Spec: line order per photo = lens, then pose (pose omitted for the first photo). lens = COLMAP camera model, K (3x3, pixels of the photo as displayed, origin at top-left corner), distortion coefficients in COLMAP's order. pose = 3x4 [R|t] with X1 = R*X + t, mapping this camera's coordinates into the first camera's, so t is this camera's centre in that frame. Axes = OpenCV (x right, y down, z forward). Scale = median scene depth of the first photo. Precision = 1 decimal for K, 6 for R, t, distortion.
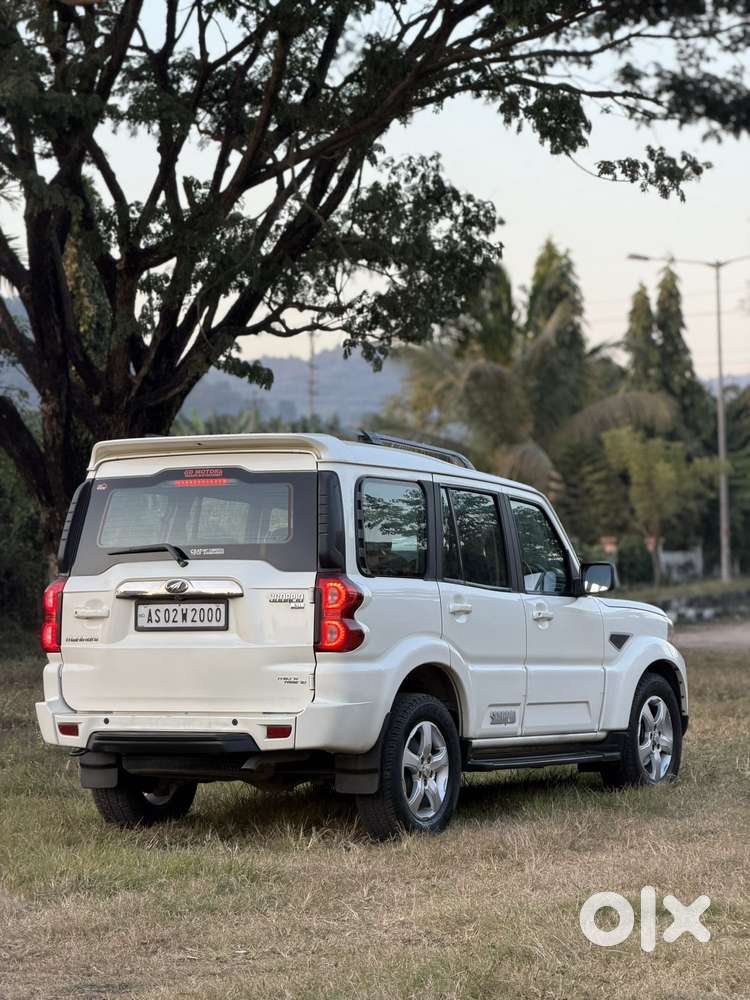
lens RADIAL K [[3002.4, 0, 375.0], [0, 3002.4, 500.0], [0, 0, 1]] dist [0.203613, -0.100510]
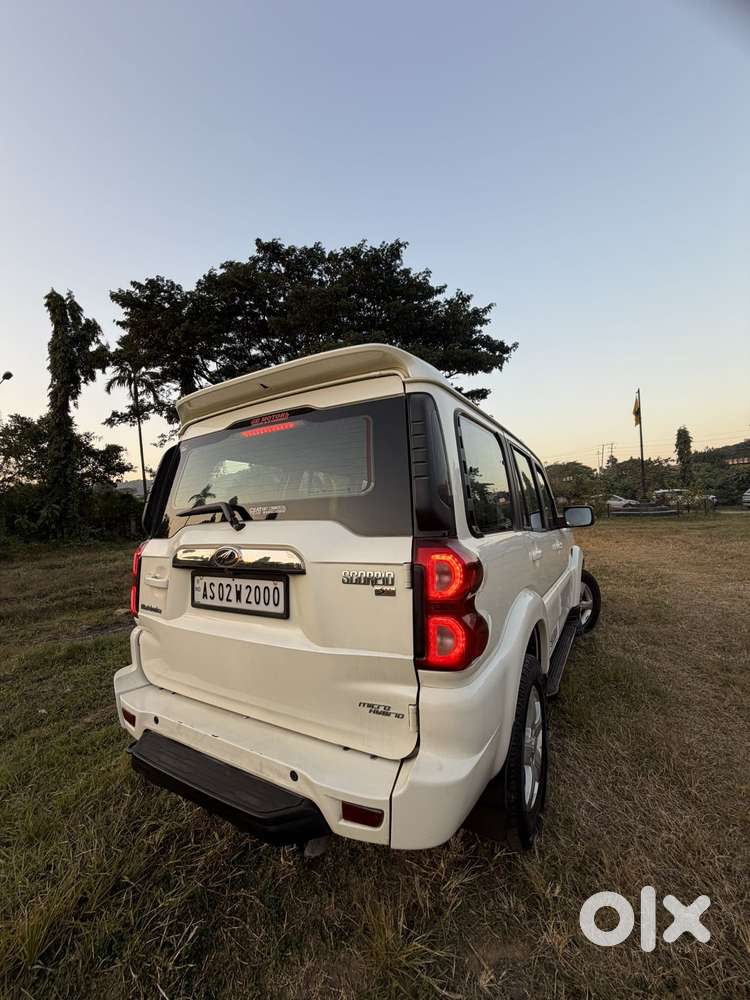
lens RADIAL K [[396.7, 0, 375.0], [0, 396.7, 500.0], [0, 0, 1]] dist [0.002995, 0.000043]
pose [[0.998860, -0.035875, -0.031482, -0.024196], [0.035935, 0.999353, 0.001315, 0.015440], [0.031414, -0.002445, 0.999503, 0.900770]]
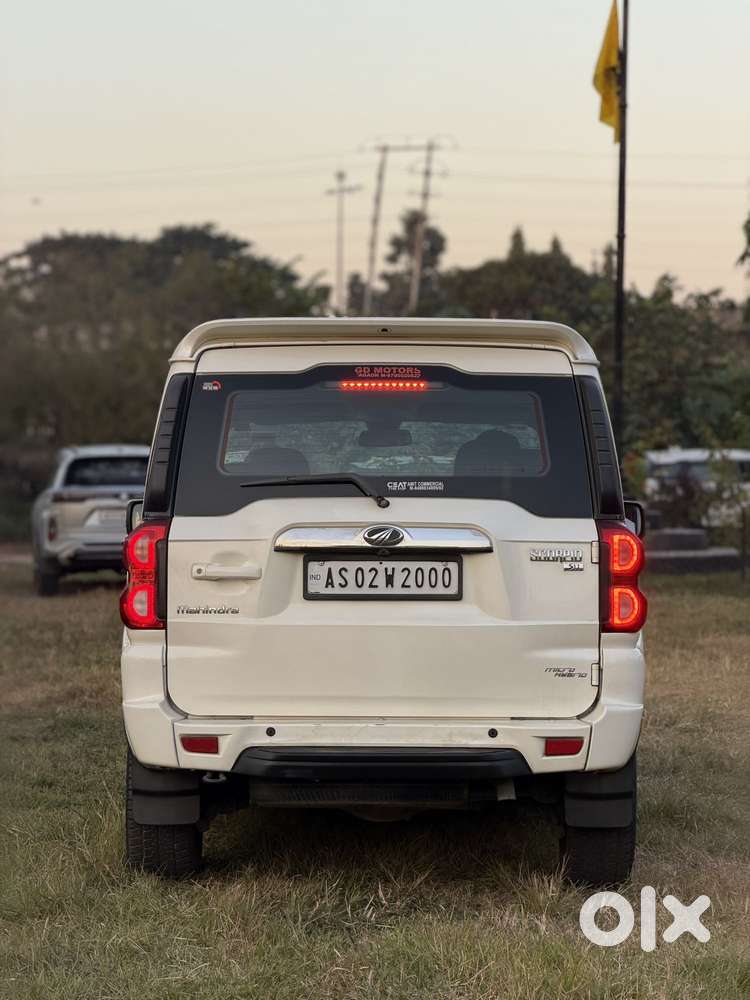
lens RADIAL K [[3002.4, 0, 375.0], [0, 3002.4, 500.0], [0, 0, 1]] dist [0.203613, -0.100510]
pose [[0.876010, 0.015839, 0.482033, -0.400151], [-0.031505, 0.999205, 0.024423, 0.003788], [-0.481263, -0.036581, 0.875813, 0.398772]]
